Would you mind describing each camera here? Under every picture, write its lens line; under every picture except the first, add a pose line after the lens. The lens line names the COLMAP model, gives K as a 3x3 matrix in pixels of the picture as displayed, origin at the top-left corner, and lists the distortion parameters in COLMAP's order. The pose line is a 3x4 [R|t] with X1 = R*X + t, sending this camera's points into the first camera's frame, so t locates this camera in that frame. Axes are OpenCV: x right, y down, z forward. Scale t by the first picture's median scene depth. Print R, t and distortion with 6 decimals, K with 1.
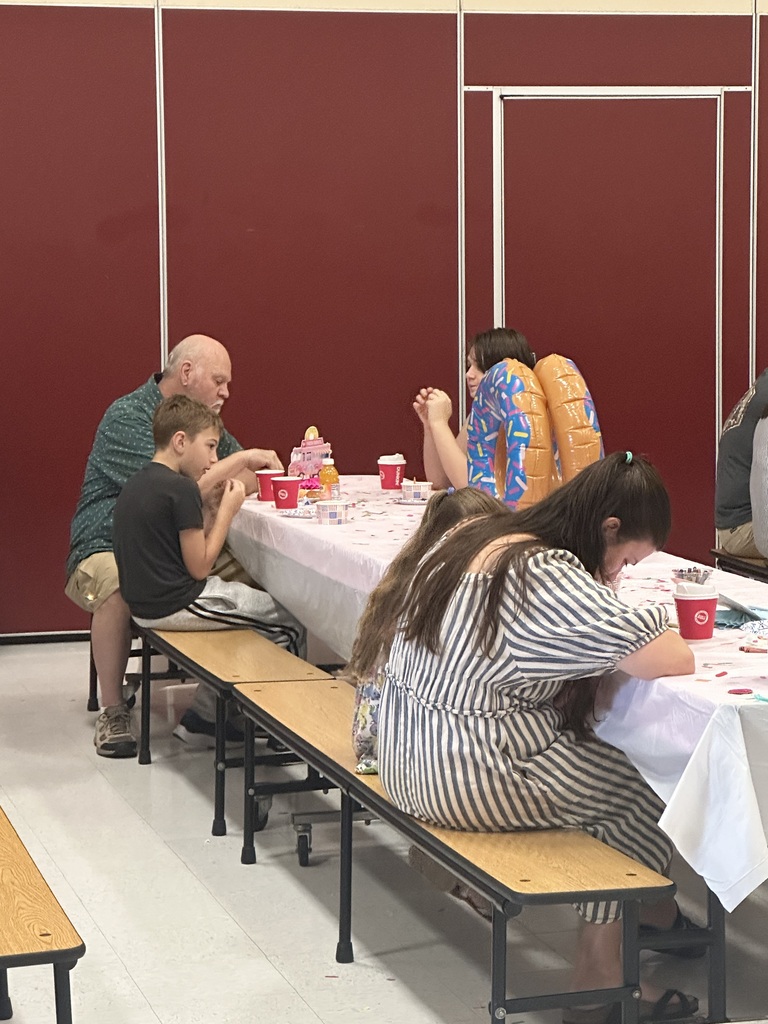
lens RADIAL K [[2816.2, 0, 383.4], [0, 2816.2, 517.4], [0, 0, 1]] dist [0.316068, 0.000000]
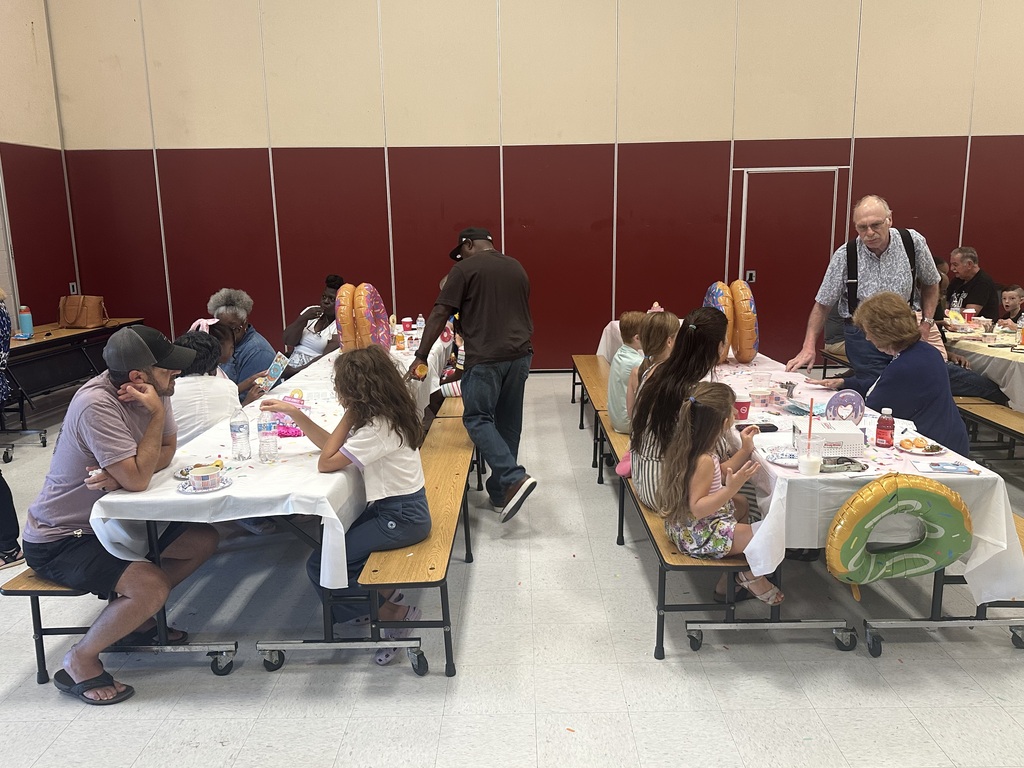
lens RADIAL K [[797.5, 0, 514.8], [0, 797.5, 392.8], [0, 0, 1]] dist [0.030105, -0.057844]
pose [[0.960893, 0.048460, -0.272646, 0.046603], [-0.018805, 0.993715, 0.110347, -0.023759], [0.276280, -0.100904, 0.955765, 0.216553]]
